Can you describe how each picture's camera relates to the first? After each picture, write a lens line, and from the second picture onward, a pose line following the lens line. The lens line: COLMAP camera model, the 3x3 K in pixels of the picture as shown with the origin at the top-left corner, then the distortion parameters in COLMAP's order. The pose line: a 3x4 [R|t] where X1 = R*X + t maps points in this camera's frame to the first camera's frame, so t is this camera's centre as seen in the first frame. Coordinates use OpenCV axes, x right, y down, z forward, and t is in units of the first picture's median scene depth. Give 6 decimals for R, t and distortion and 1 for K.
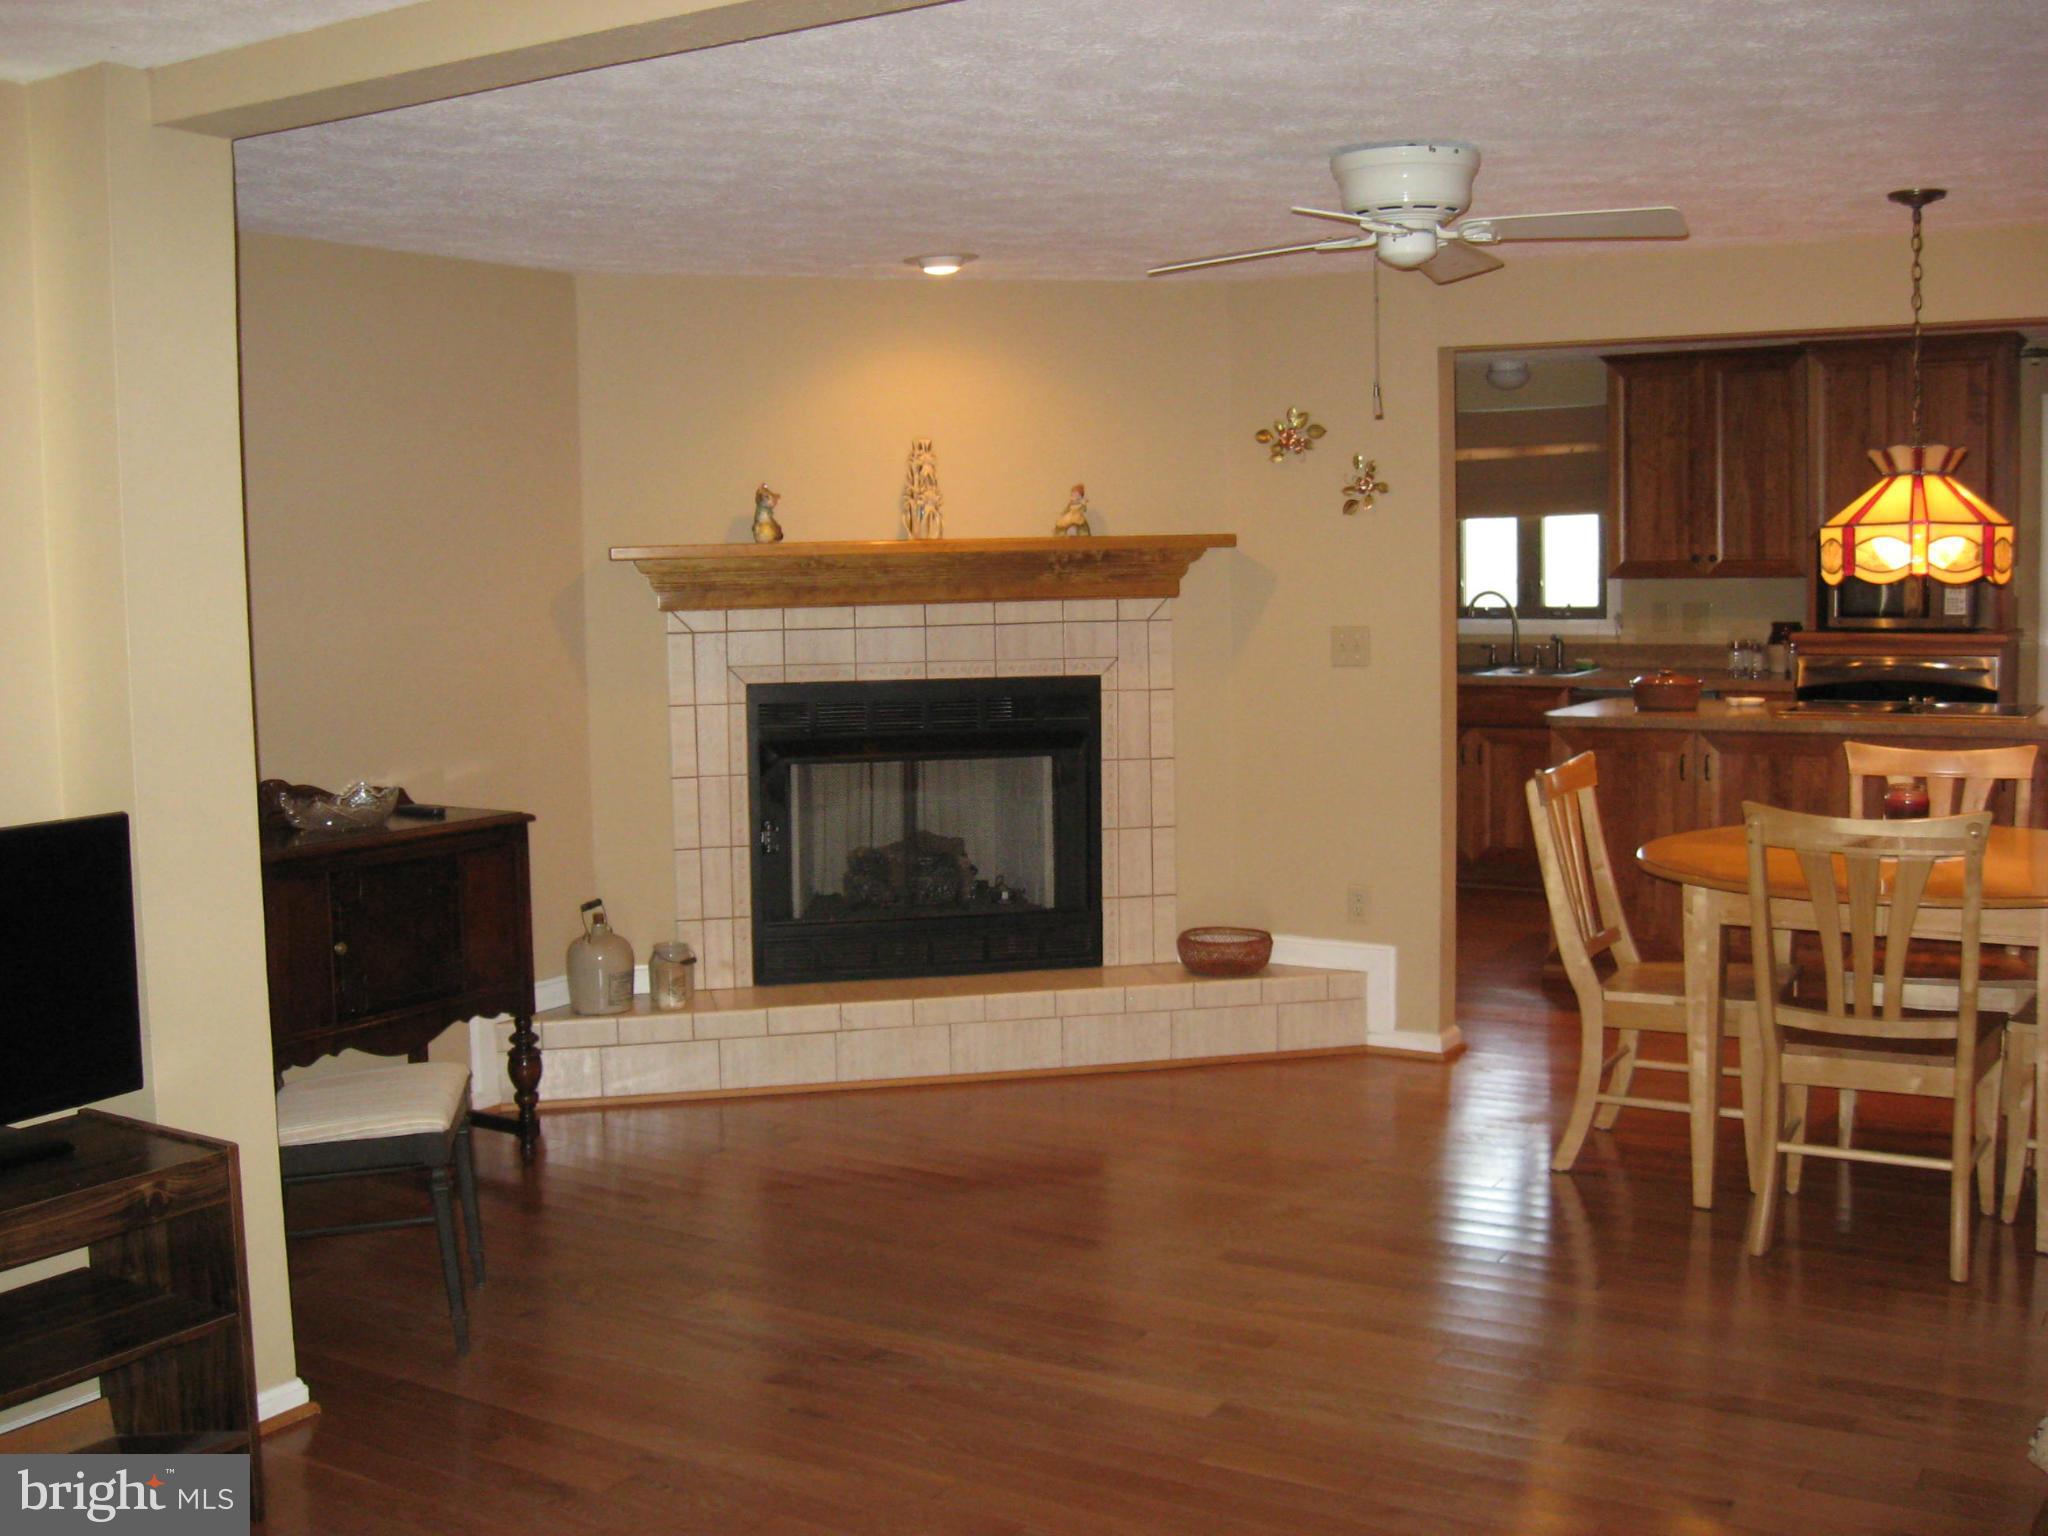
lens RADIAL K [[2130.2, 0, 1020.4], [0, 2130.2, 743.1], [0, 0, 1]] dist [-0.131123, 0.053466]
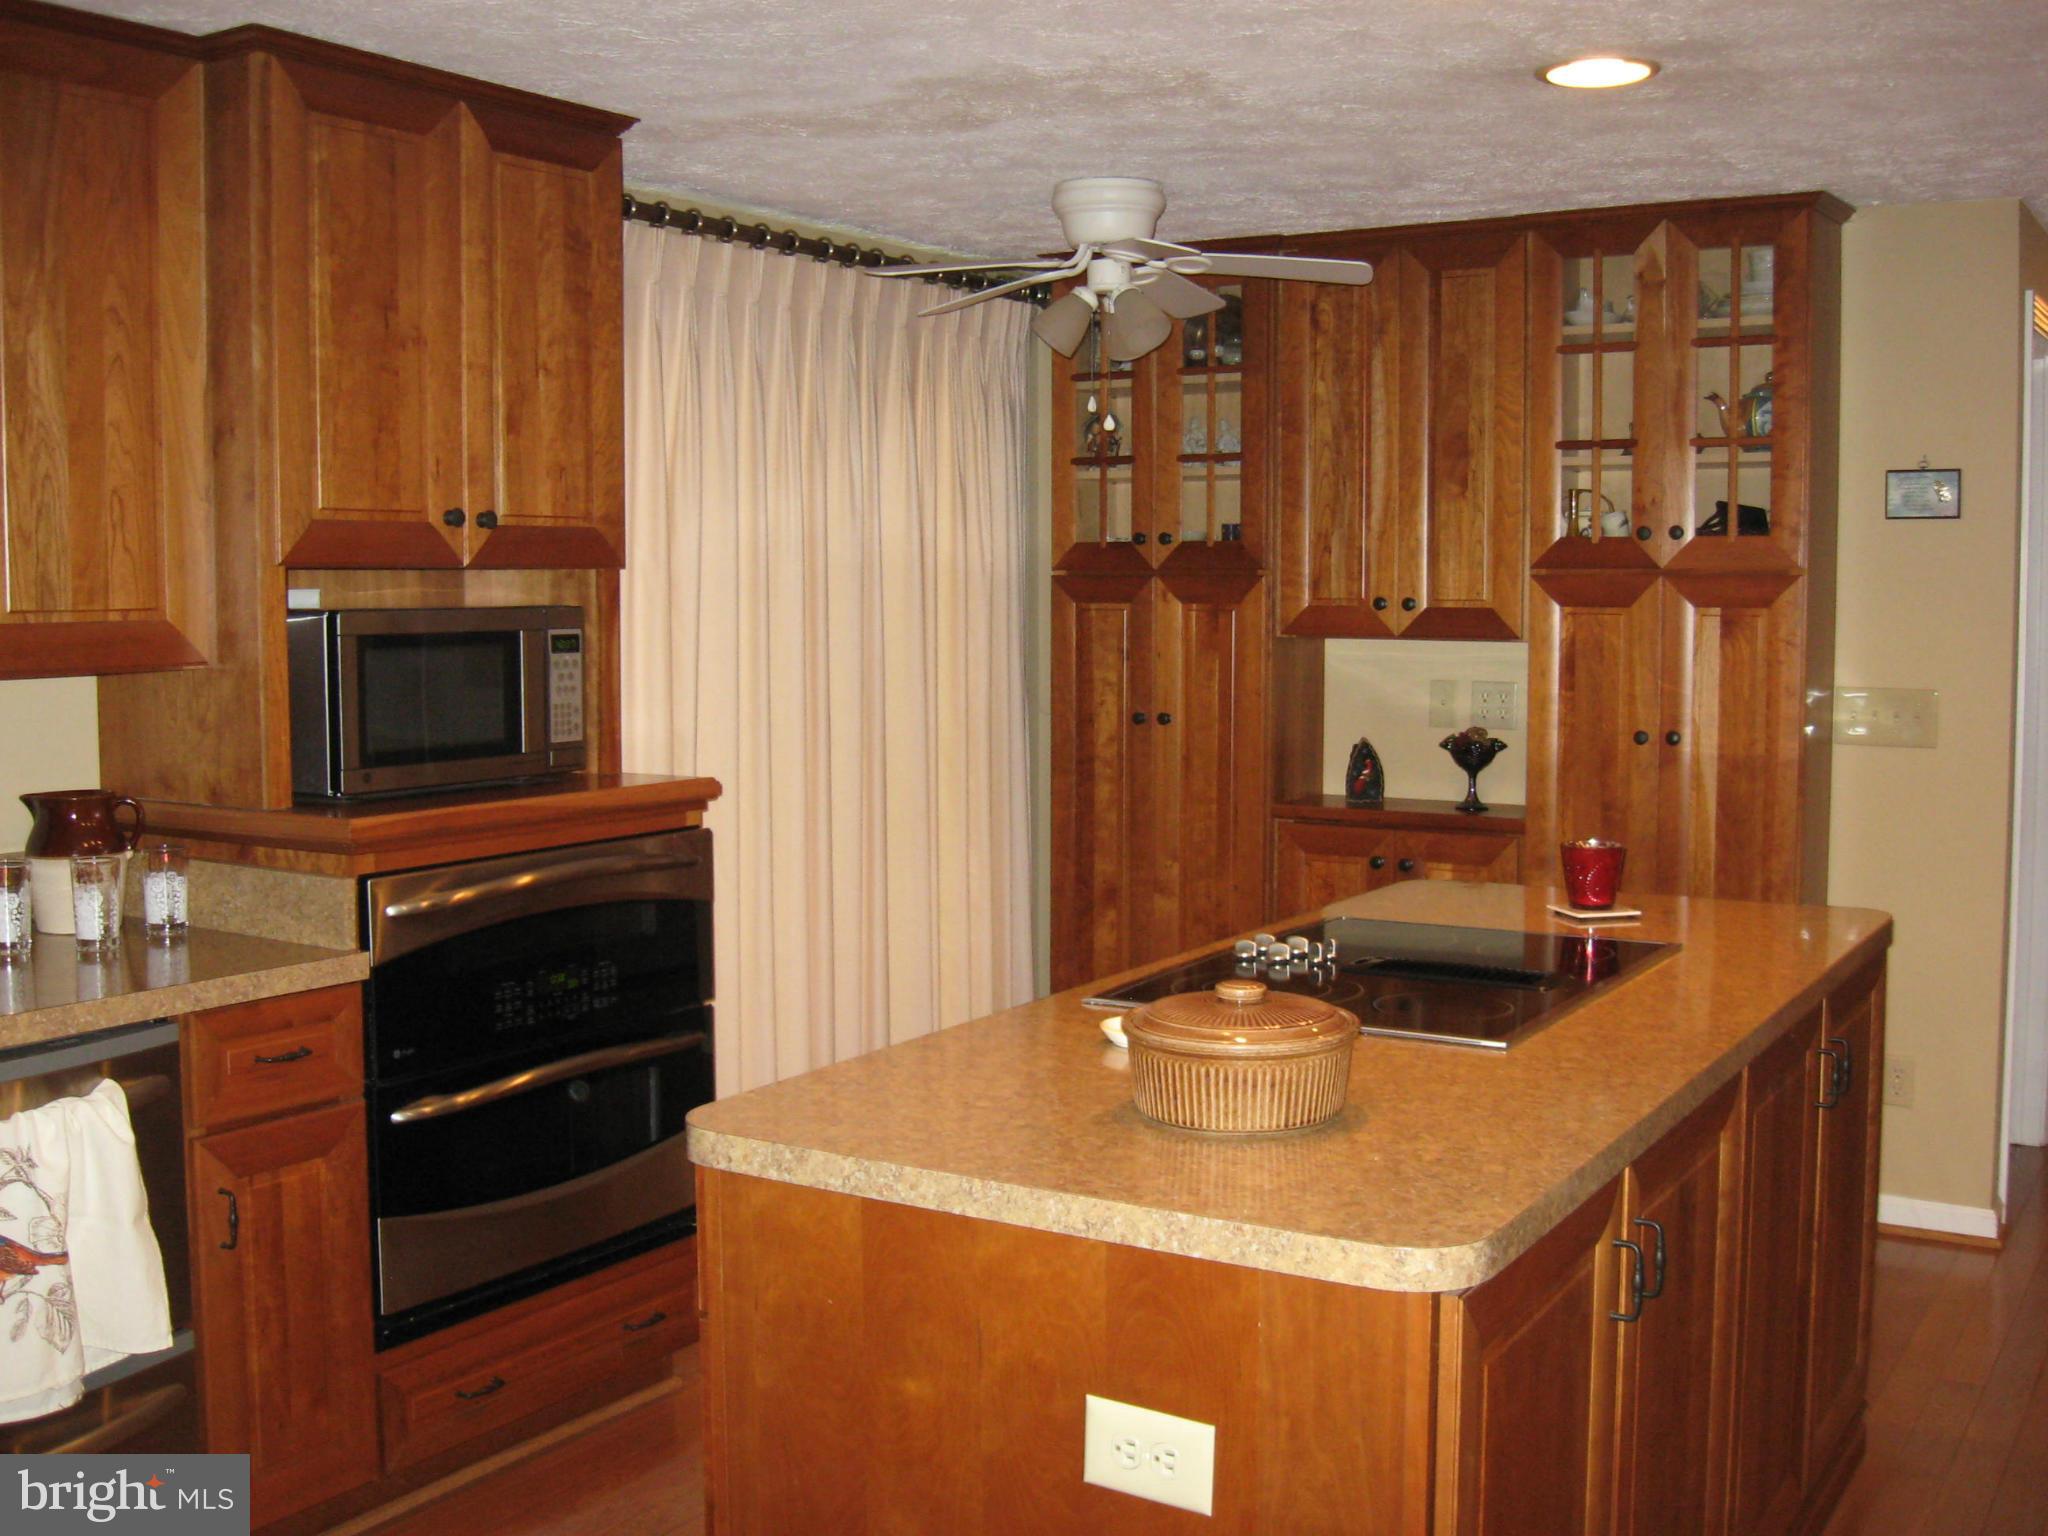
lens RADIAL K [[2130.2, 0, 1020.4], [0, 2130.2, 743.1], [0, 0, 1]] dist [-0.131123, 0.053466]
pose [[0.015936, -0.059854, 0.998080, 0.007828], [0.083395, 0.994808, 0.058326, -0.073536], [-0.996389, 0.082305, 0.020845, 0.827066]]
